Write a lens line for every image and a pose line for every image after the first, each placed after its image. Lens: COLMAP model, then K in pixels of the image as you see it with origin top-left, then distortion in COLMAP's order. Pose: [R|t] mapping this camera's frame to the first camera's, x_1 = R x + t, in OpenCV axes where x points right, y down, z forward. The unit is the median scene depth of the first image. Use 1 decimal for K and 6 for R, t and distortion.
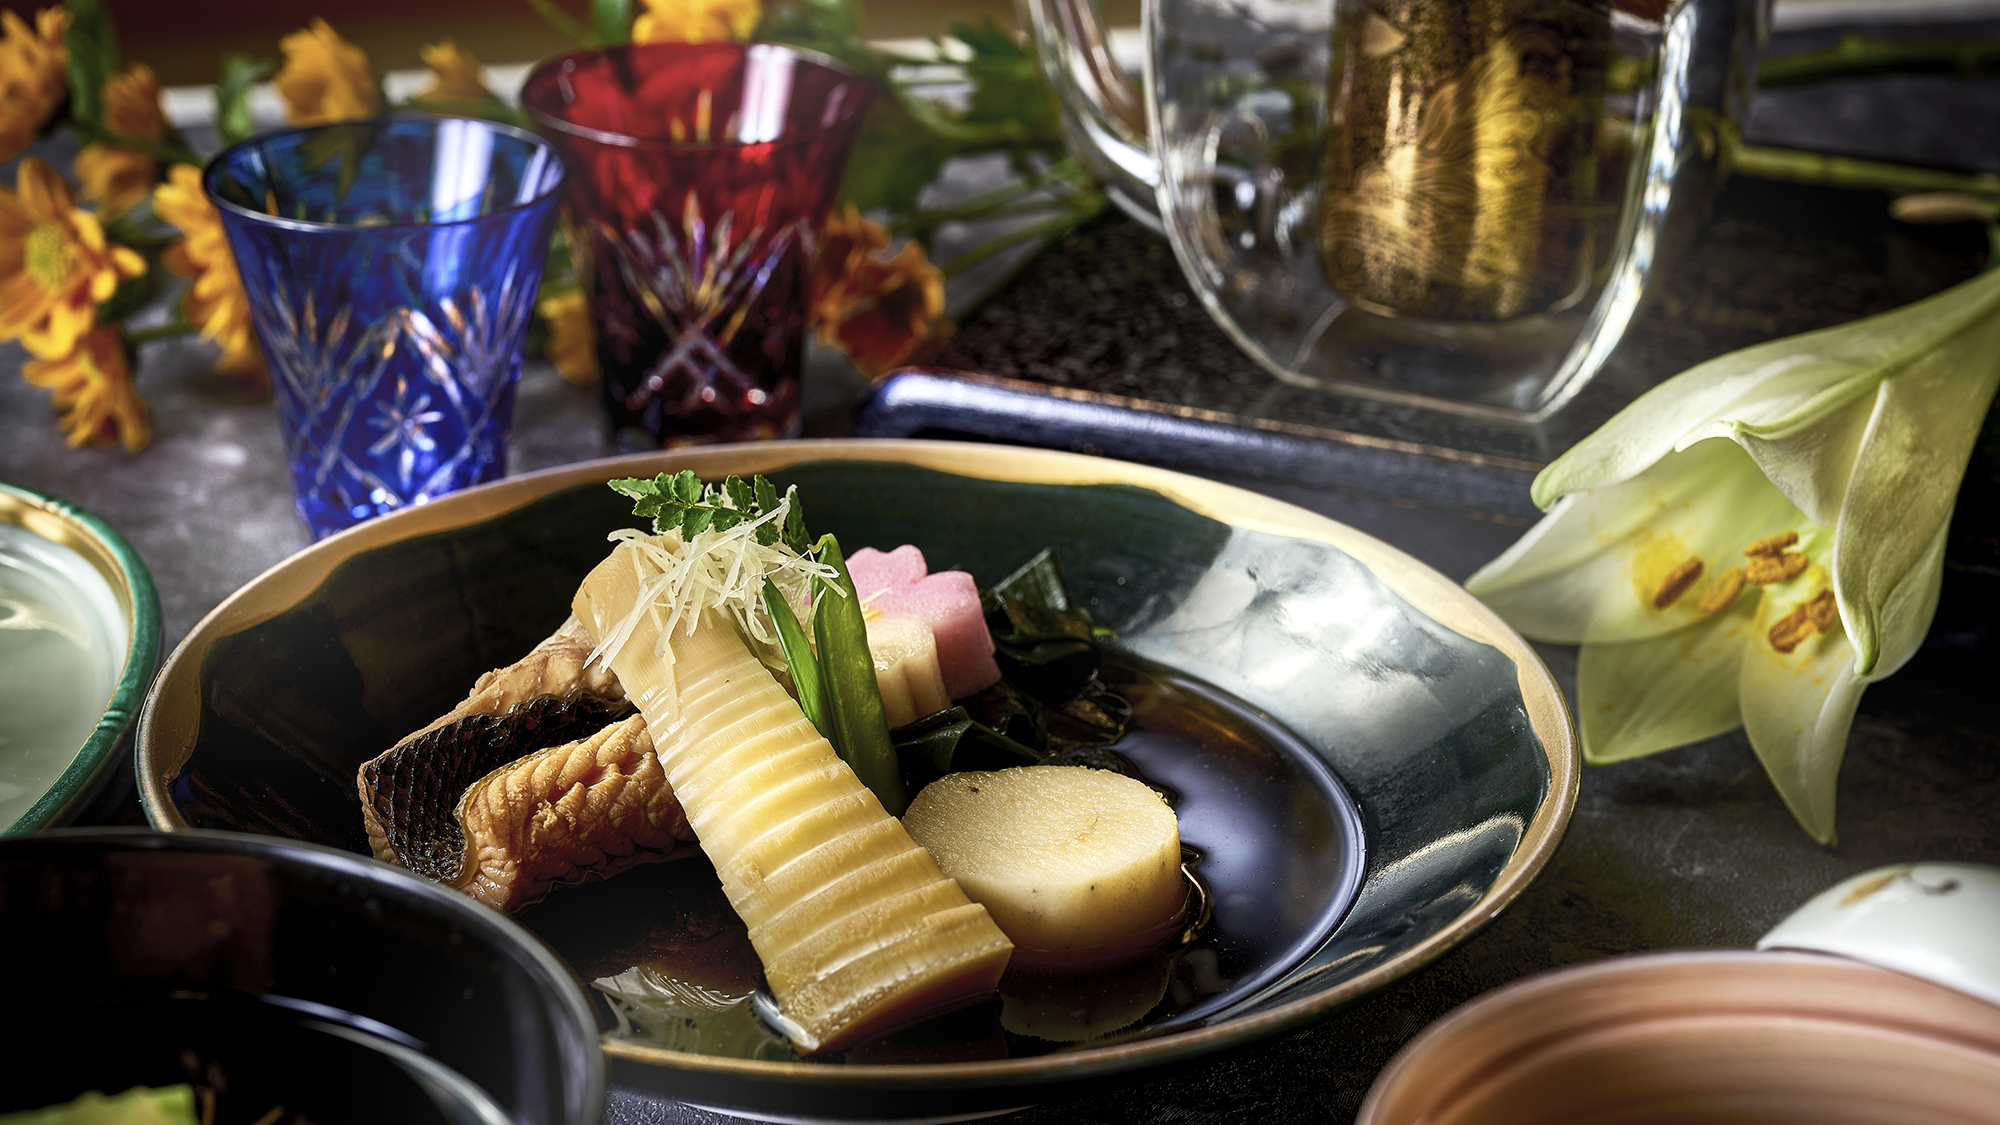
lens RADIAL K [[3985.2, 0, 1000.0], [0, 3985.2, 562.5], [0, 0, 1]] dist [0.039507, 0.196974]
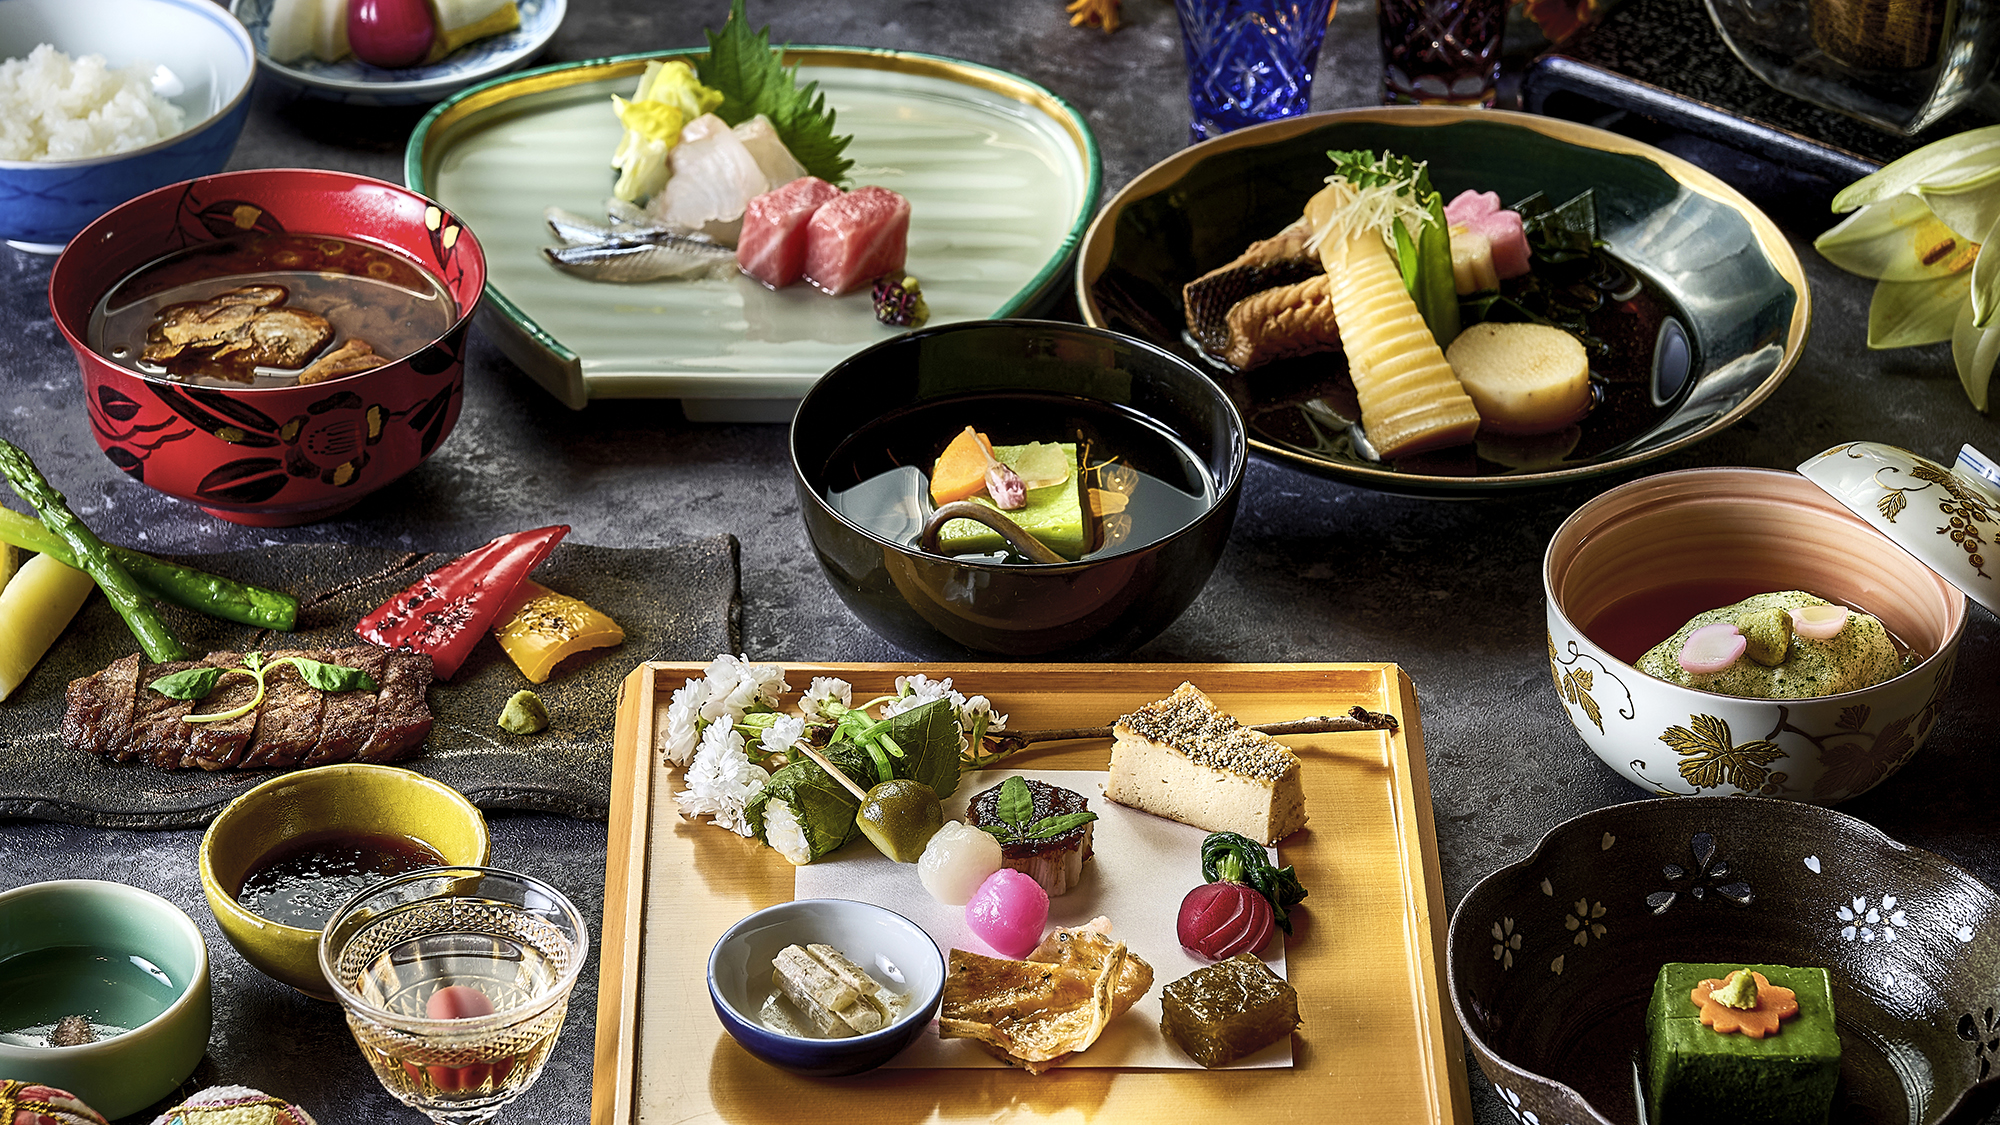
lens RADIAL K [[3985.2, 0, 1000.0], [0, 3985.2, 562.5], [0, 0, 1]] dist [0.039507, 0.196974]
pose [[0.963901, 0.134154, -0.229993, 0.224038], [-0.093025, 0.979037, 0.181200, -0.163473], [0.249481, -0.153263, 0.956175, -0.937069]]
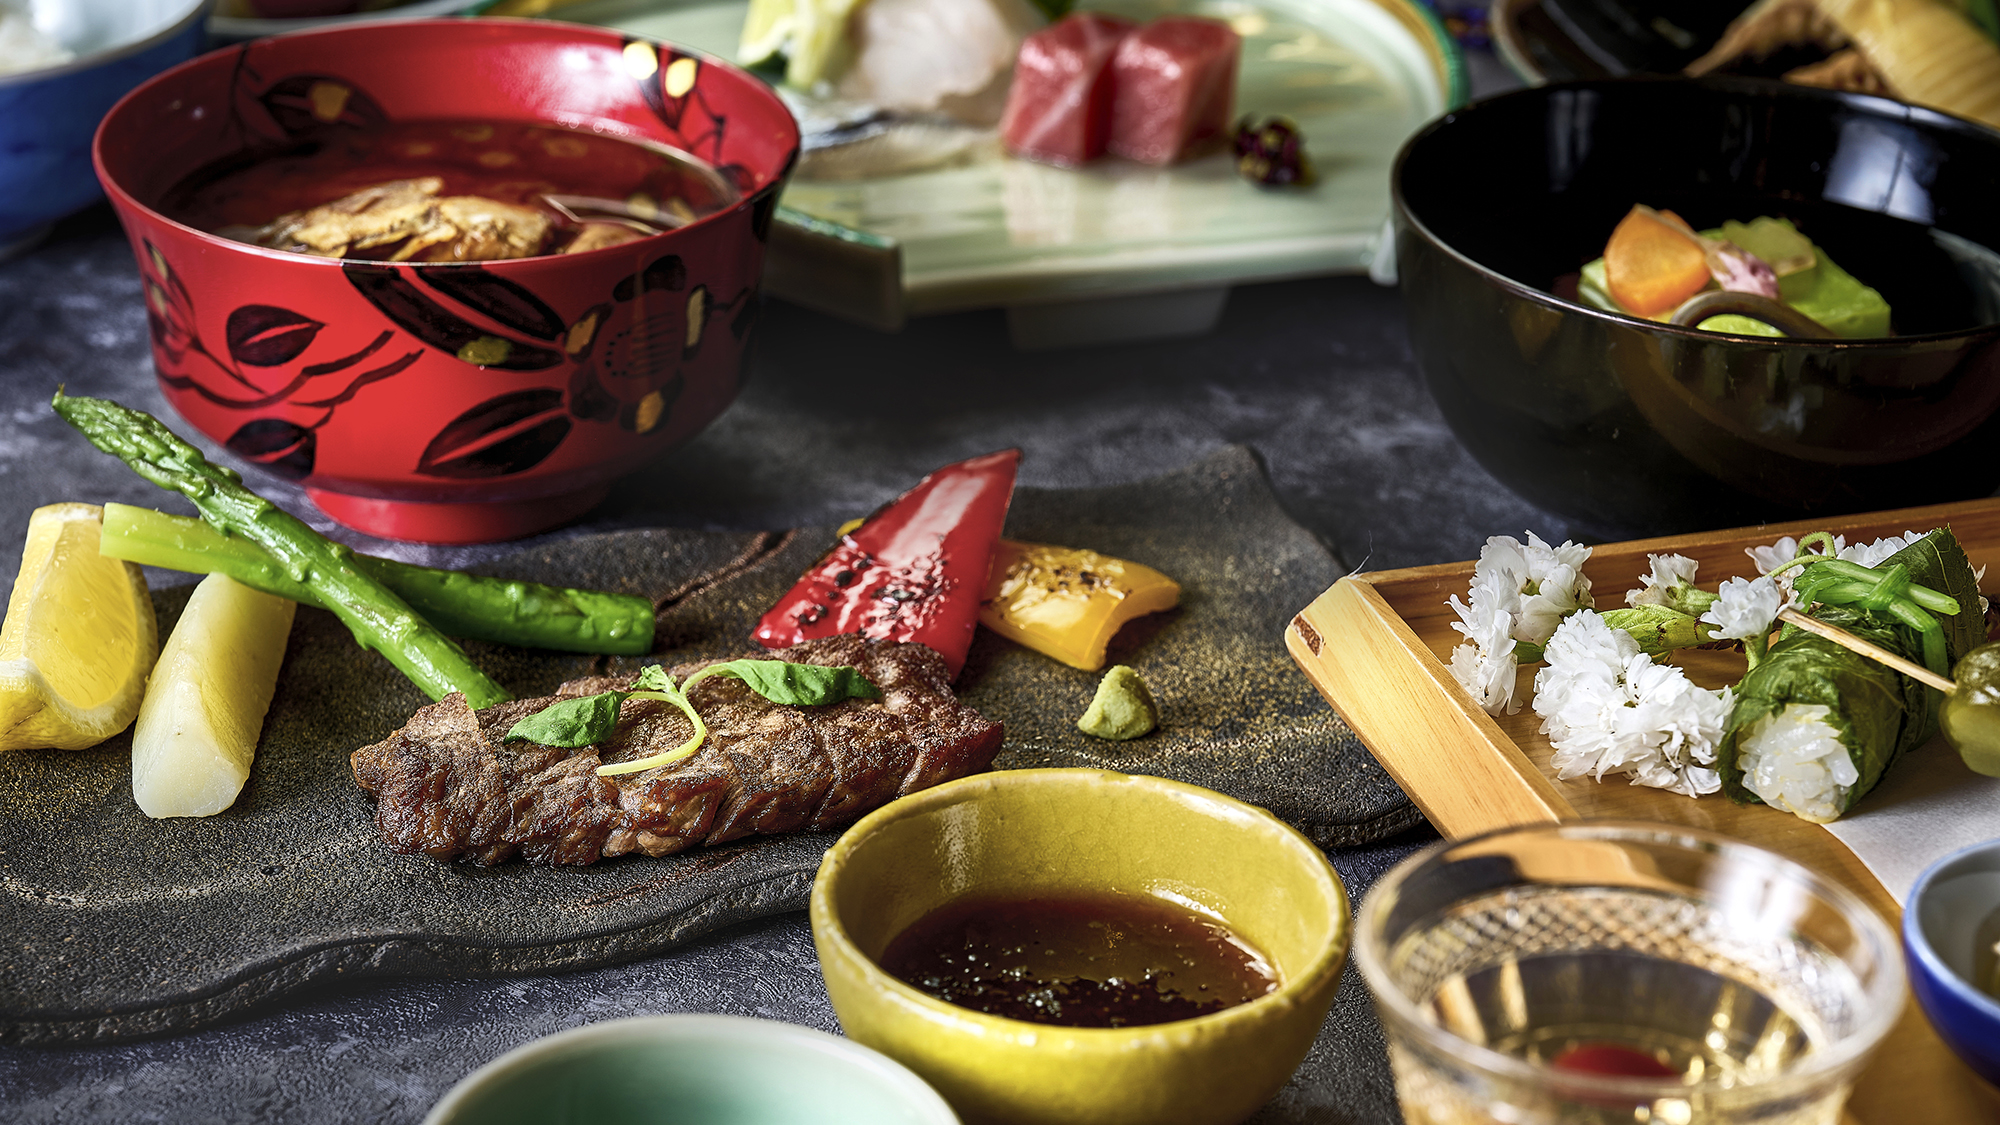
lens RADIAL K [[3985.2, 0, 1000.0], [0, 3985.2, 562.5], [0, 0, 1]] dist [0.039507, 0.196974]
pose [[0.998125, -0.017064, -0.058779, -0.304143], [0.021285, 0.997181, 0.071955, 0.106964], [0.057385, -0.073071, 0.995674, -0.388809]]
